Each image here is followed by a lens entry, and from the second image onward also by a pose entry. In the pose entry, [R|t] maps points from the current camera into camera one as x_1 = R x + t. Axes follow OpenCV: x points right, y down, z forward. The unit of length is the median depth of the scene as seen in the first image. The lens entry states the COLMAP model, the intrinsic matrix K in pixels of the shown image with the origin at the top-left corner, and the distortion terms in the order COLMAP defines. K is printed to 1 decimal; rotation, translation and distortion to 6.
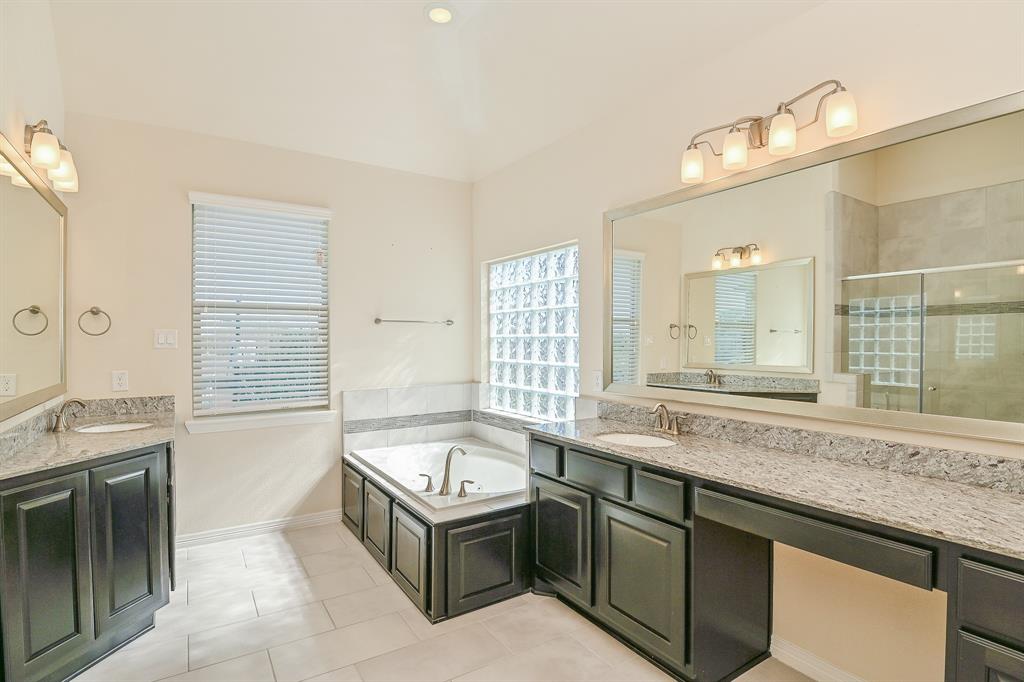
lens RADIAL K [[506.6, 0, 530.6], [0, 506.6, 337.7], [0, 0, 1]] dist [-0.023107, -0.005914]
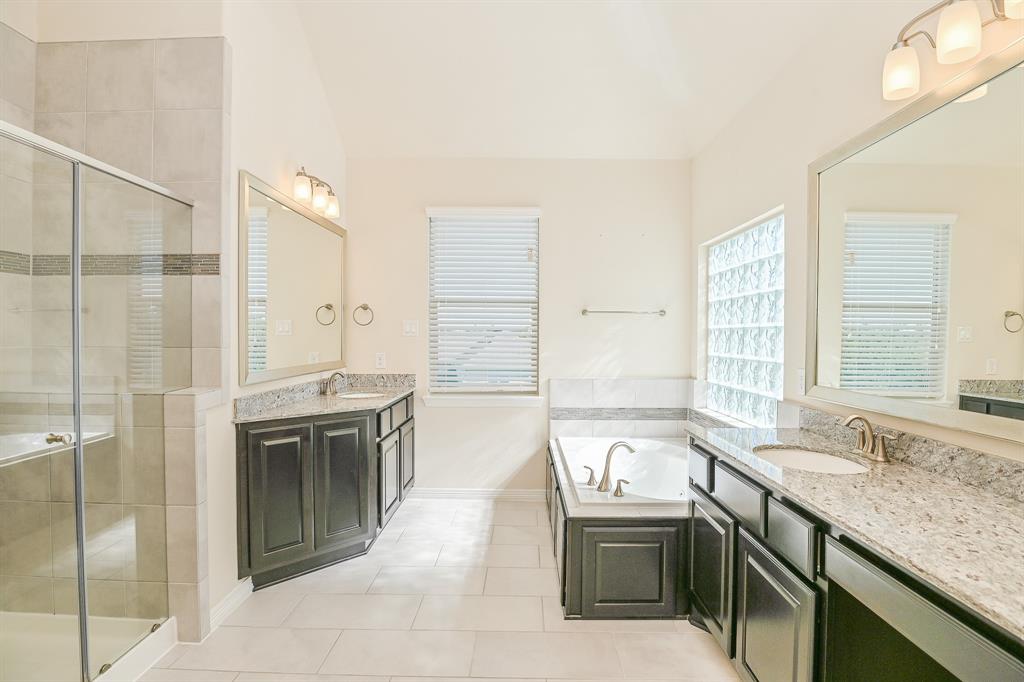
lens RADIAL K [[506.6, 0, 531.8], [0, 506.6, 340.0], [0, 0, 1]] dist [-0.023107, -0.005914]
pose [[0.827624, 0.011647, -0.561163, 0.247228], [-0.005389, 0.999903, 0.012805, 0.014855], [0.561258, -0.007574, 0.827607, 0.136611]]
